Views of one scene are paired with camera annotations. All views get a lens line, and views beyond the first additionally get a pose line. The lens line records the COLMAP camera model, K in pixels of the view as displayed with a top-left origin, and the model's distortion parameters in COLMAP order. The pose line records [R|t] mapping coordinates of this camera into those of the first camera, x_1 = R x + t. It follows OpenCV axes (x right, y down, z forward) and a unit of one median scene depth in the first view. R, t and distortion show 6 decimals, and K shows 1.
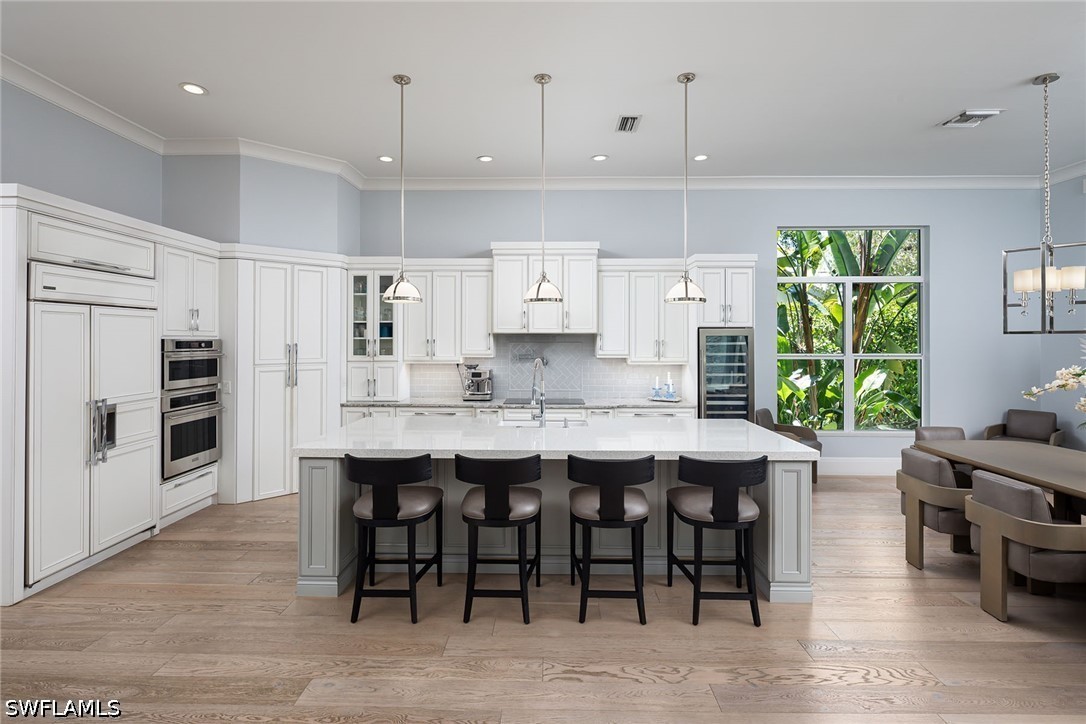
lens RADIAL K [[527.0, 0, 544.6], [0, 527.0, 335.1], [0, 0, 1]] dist [0.000191, -0.000859]
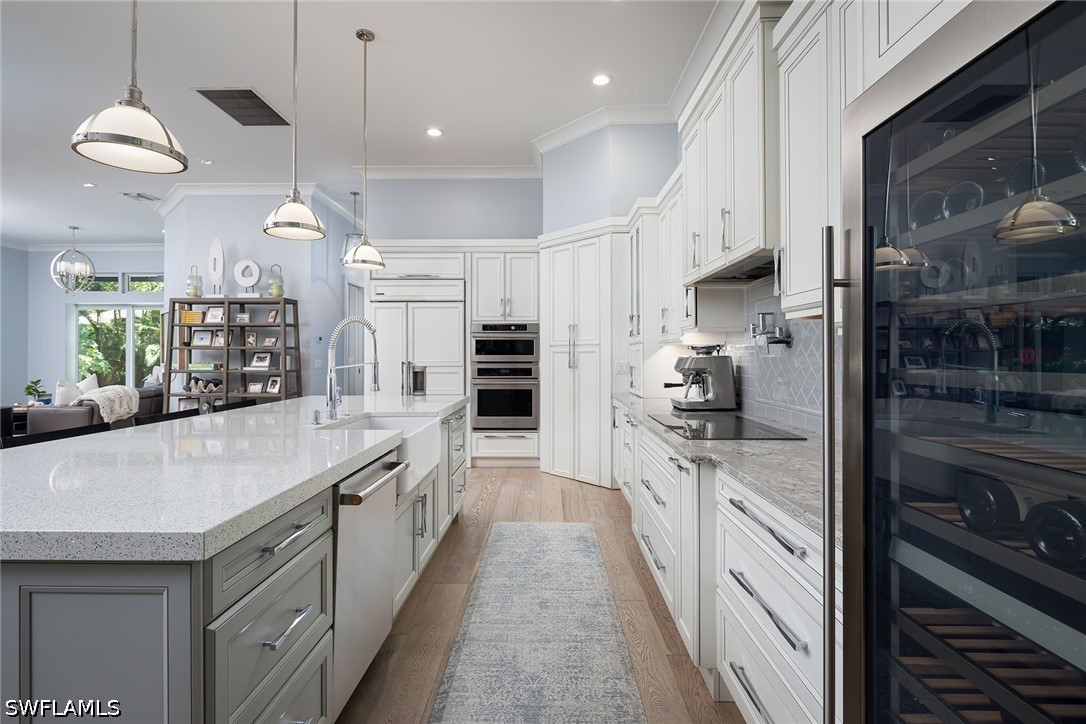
lens RADIAL K [[534.3, 0, 543.0], [0, 534.3, 362.0], [0, 0, 1]] dist [-0.000929, -0.000306]
pose [[0.007426, 0.014180, -0.999872, 0.510958], [0.011099, 0.999837, 0.014262, 0.071165], [0.999911, -0.011204, 0.007267, 0.943507]]
